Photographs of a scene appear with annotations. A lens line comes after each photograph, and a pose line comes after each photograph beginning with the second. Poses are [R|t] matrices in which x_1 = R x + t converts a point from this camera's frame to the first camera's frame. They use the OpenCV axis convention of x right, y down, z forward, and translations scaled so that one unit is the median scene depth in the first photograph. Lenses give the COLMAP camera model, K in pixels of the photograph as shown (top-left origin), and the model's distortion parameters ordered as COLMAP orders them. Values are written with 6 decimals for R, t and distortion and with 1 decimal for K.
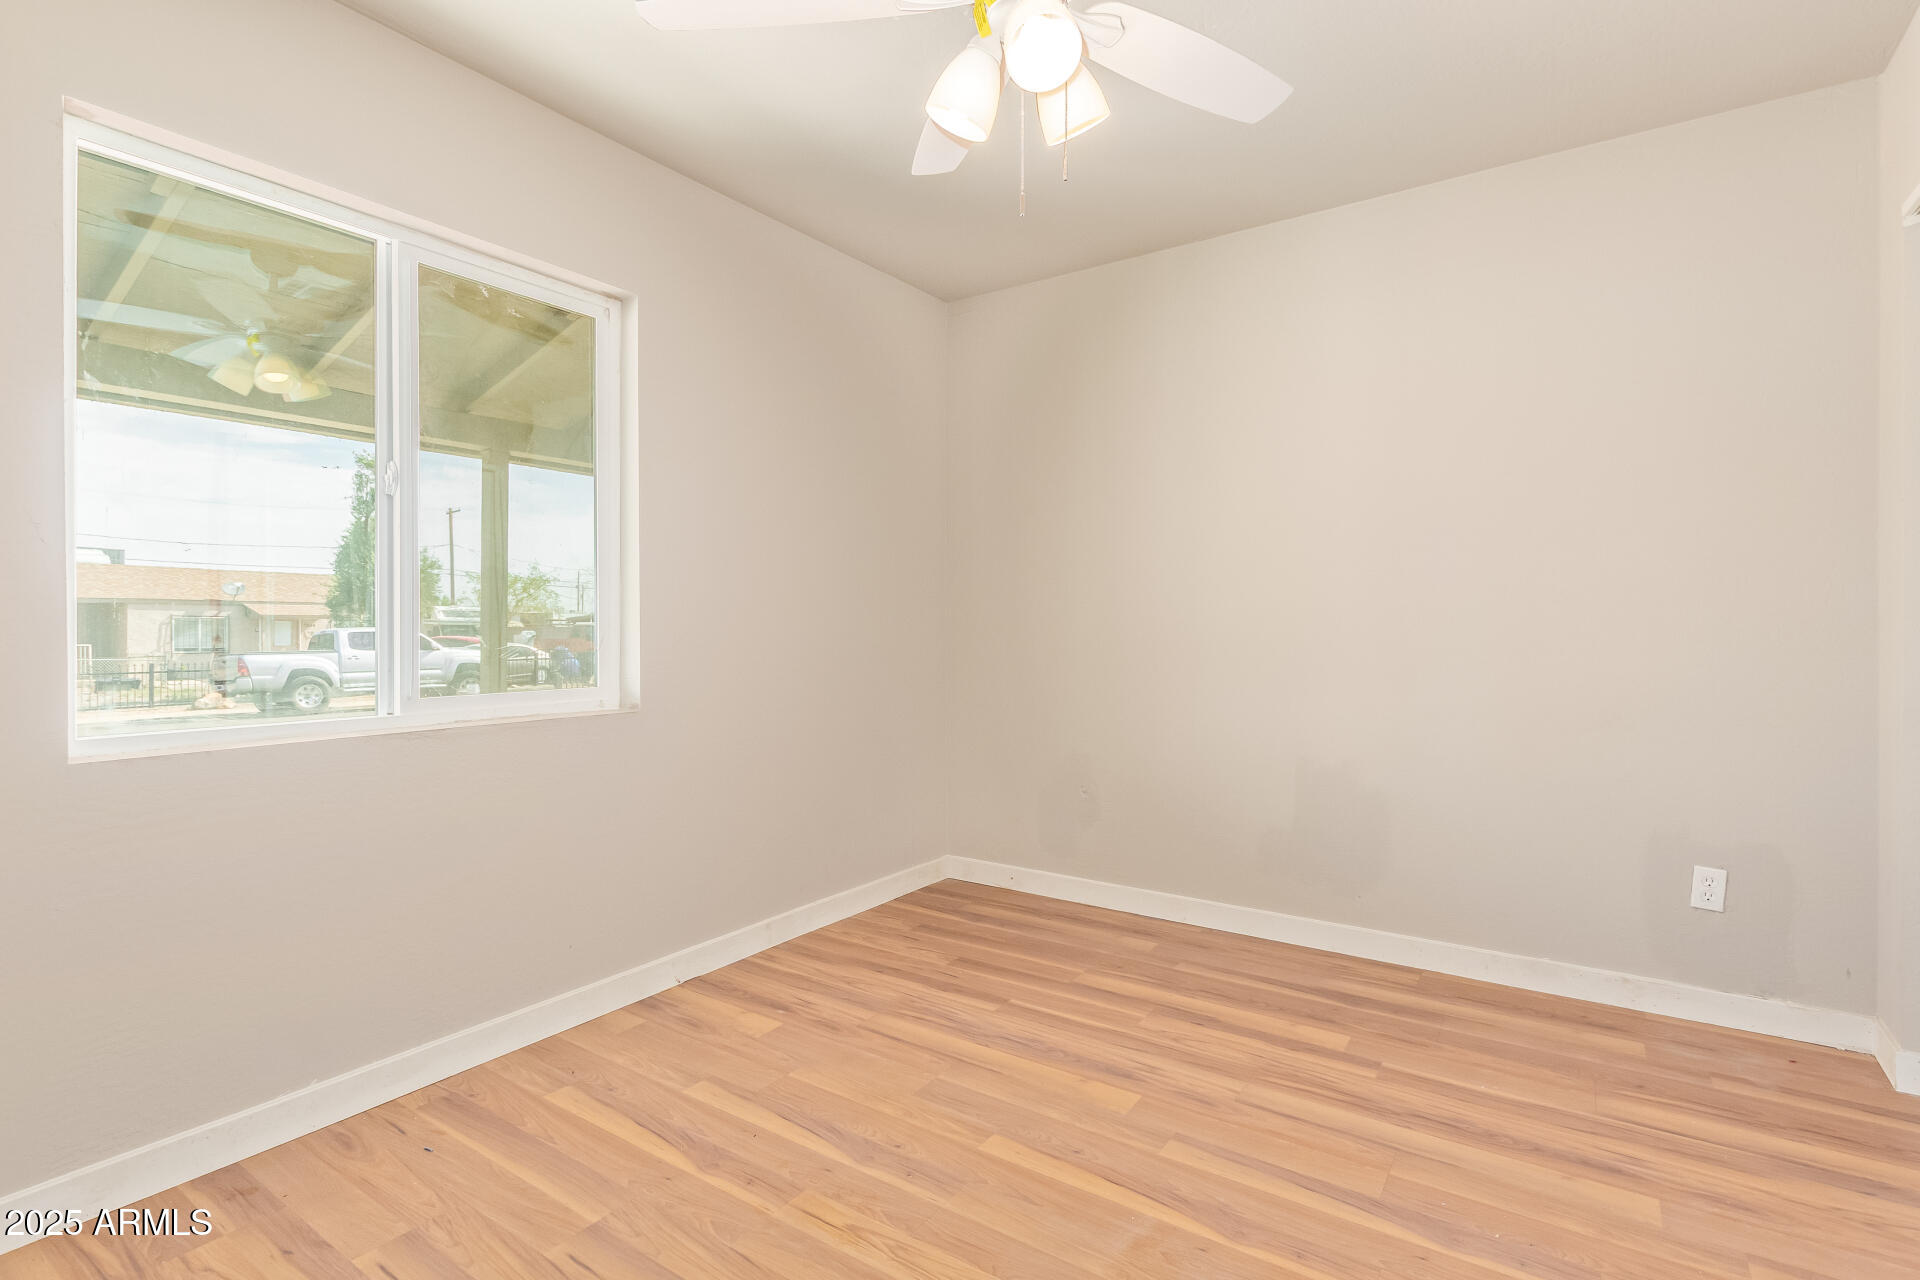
lens RADIAL K [[916.5, 0, 960.0], [0, 916.5, 640.0], [0, 0, 1]] dist [0.005124, -0.000297]
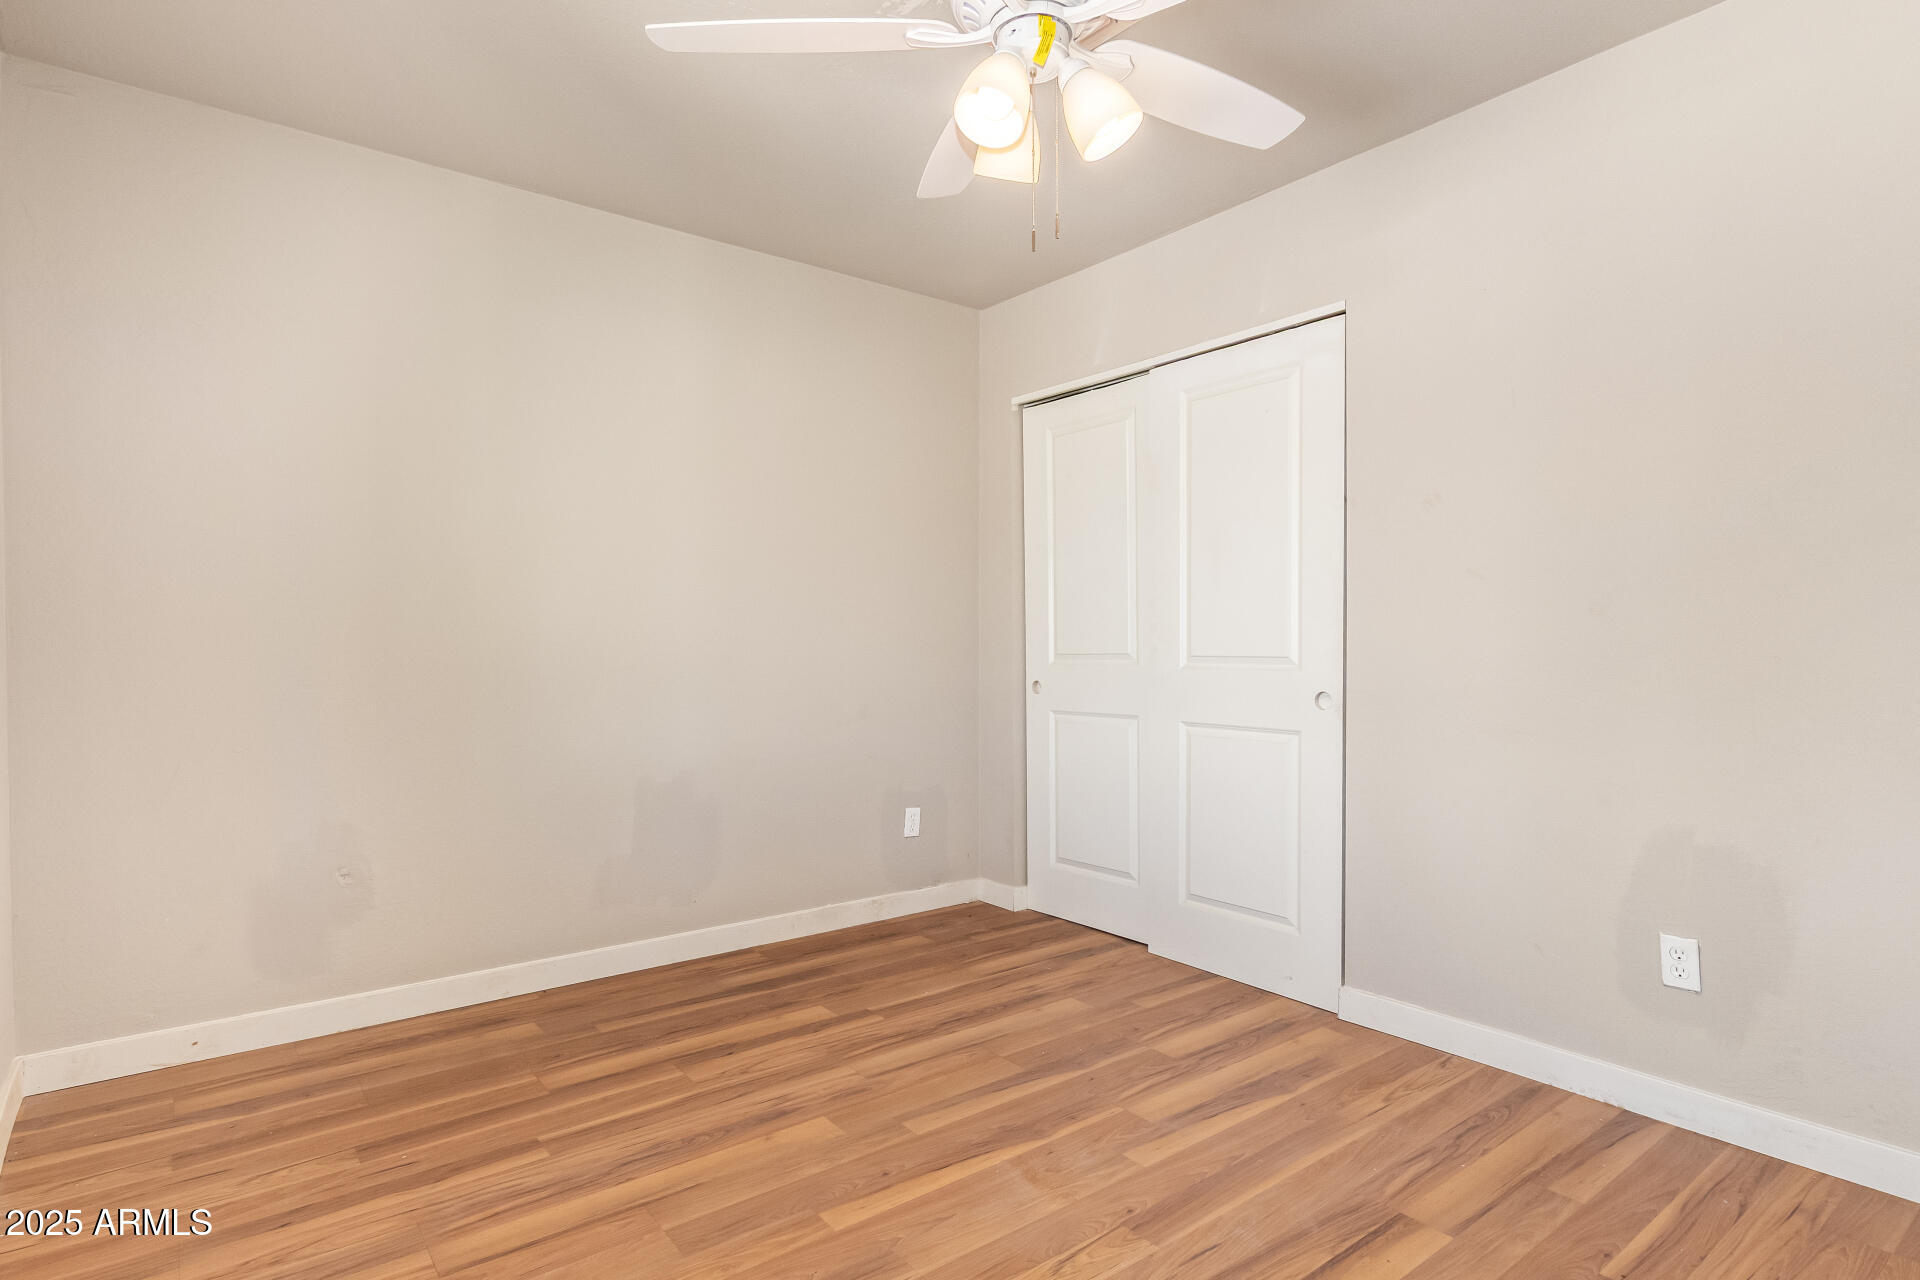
lens RADIAL K [[956.9, 0, 960.0], [0, 956.9, 640.0], [0, 0, 1]] dist [0.013790, -0.000436]
pose [[0.315305, 0.006584, 0.948968, -0.631326], [0.013469, 0.999844, -0.011412, -0.003076], [-0.948895, 0.016380, 0.315167, 0.445820]]
